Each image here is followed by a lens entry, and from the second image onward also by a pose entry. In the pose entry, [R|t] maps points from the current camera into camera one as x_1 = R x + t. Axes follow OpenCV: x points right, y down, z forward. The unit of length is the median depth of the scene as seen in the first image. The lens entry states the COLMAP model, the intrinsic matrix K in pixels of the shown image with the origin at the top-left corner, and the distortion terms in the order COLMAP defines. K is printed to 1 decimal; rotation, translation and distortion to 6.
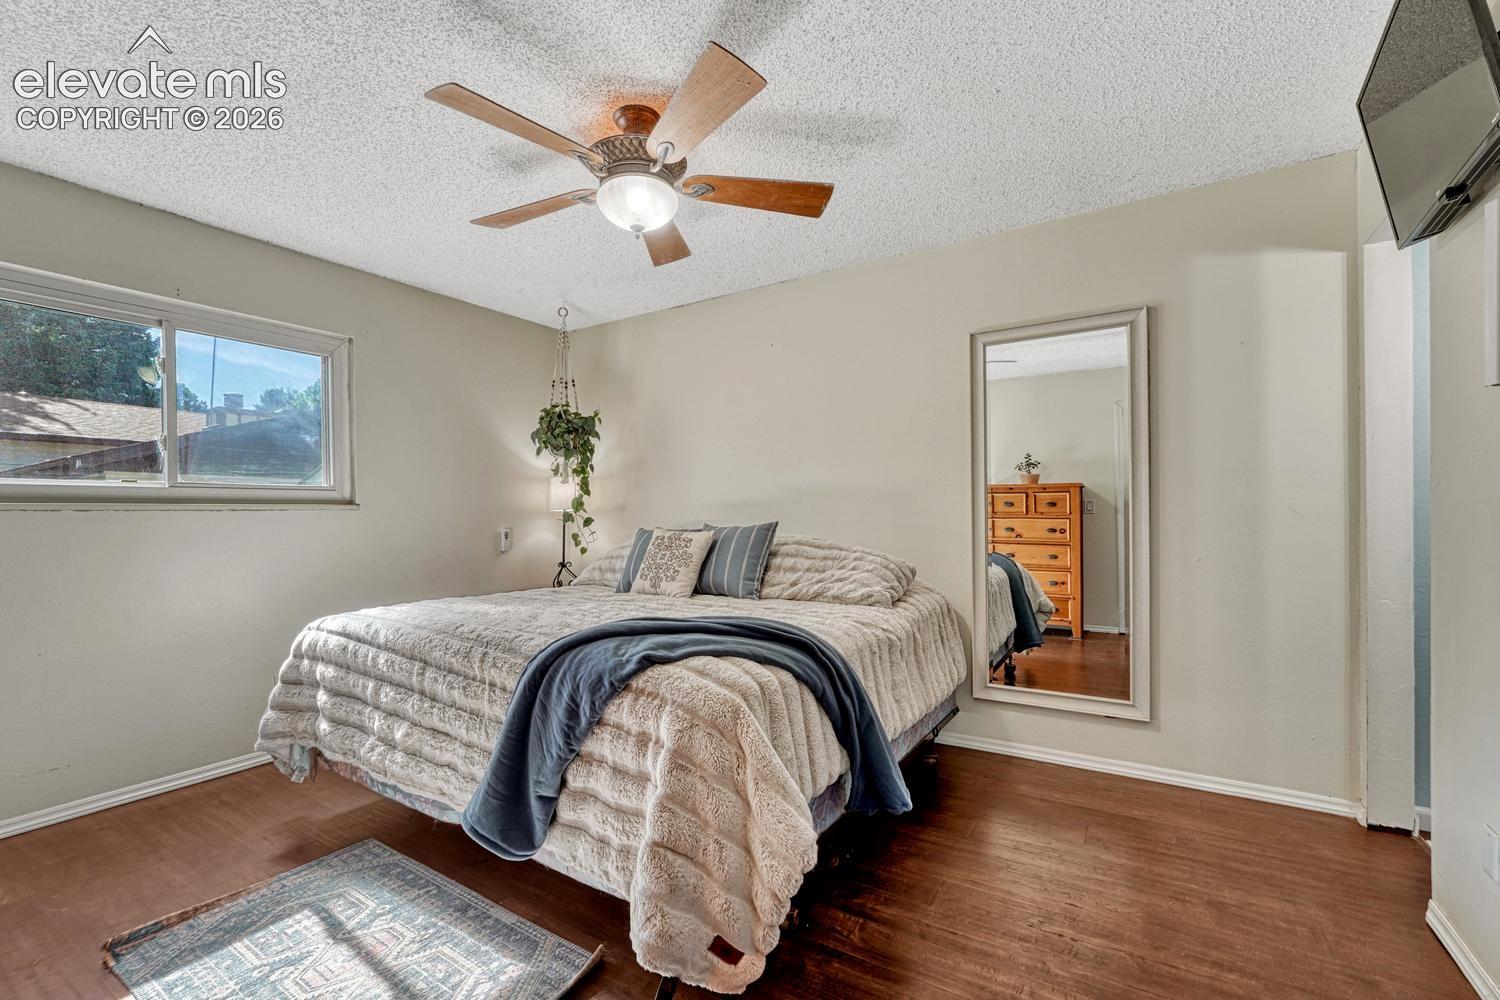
lens RADIAL K [[628.2, 0, 747.0], [0, 628.2, 533.1], [0, 0, 1]] dist [-0.011783, 0.000233]
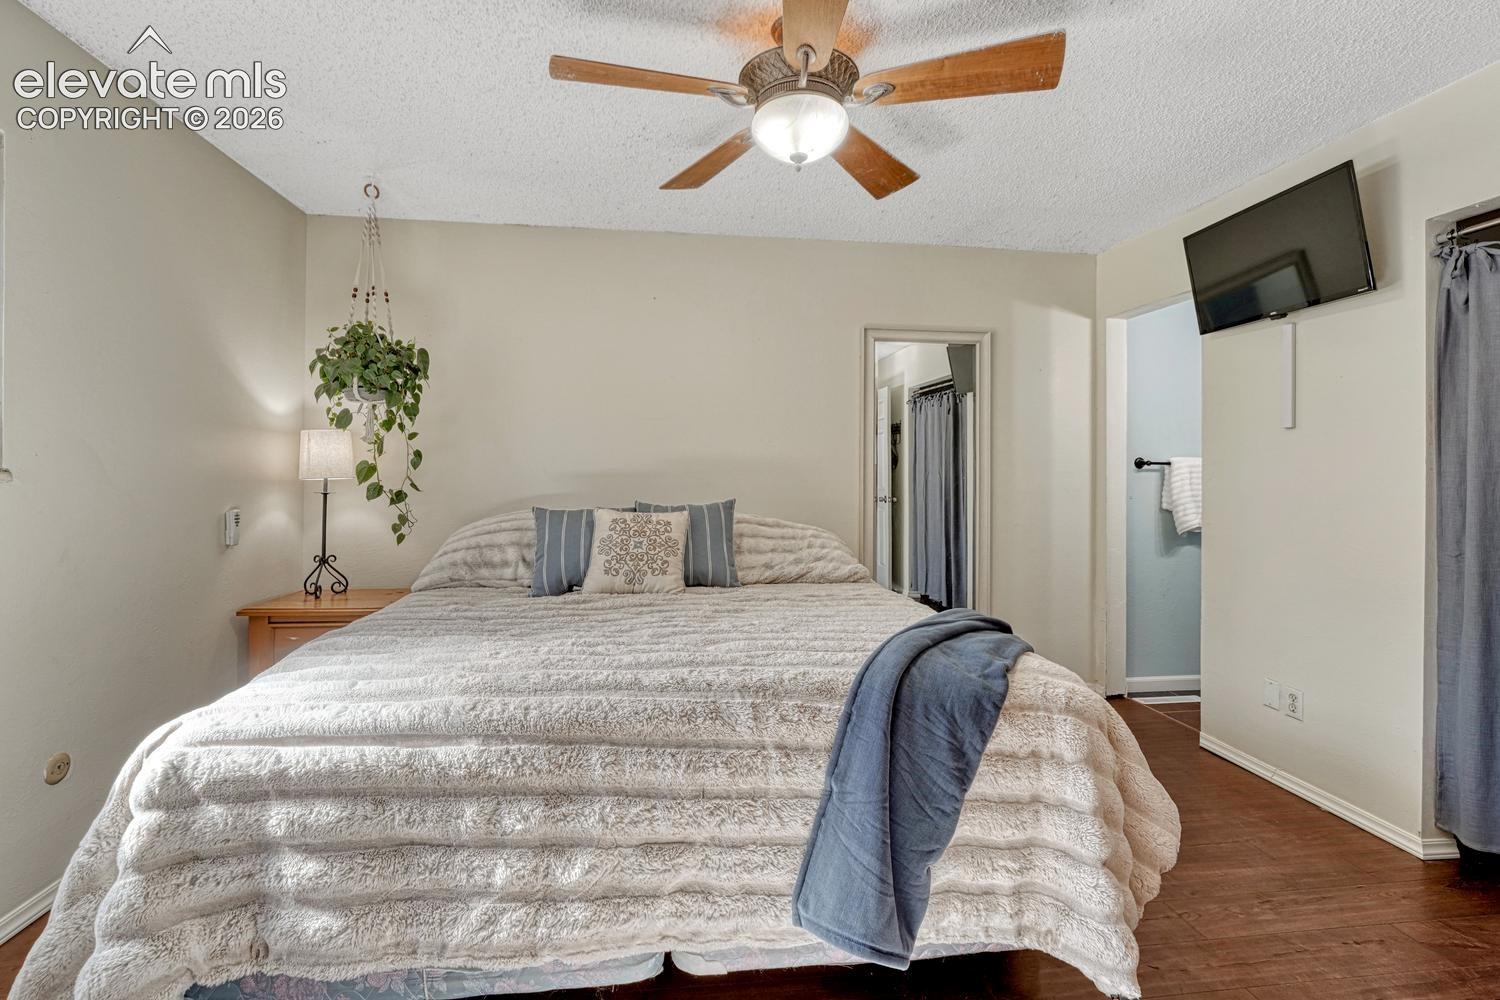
lens RADIAL K [[630.1, 0, 752.5], [0, 630.1, 489.9], [0, 0, 1]] dist [-0.013086, 0.000724]
pose [[0.775891, -0.001199, 0.630865, -0.685322], [0.005352, 0.999975, -0.004682, -0.036556], [-0.630844, 0.007009, 0.775878, 0.362187]]
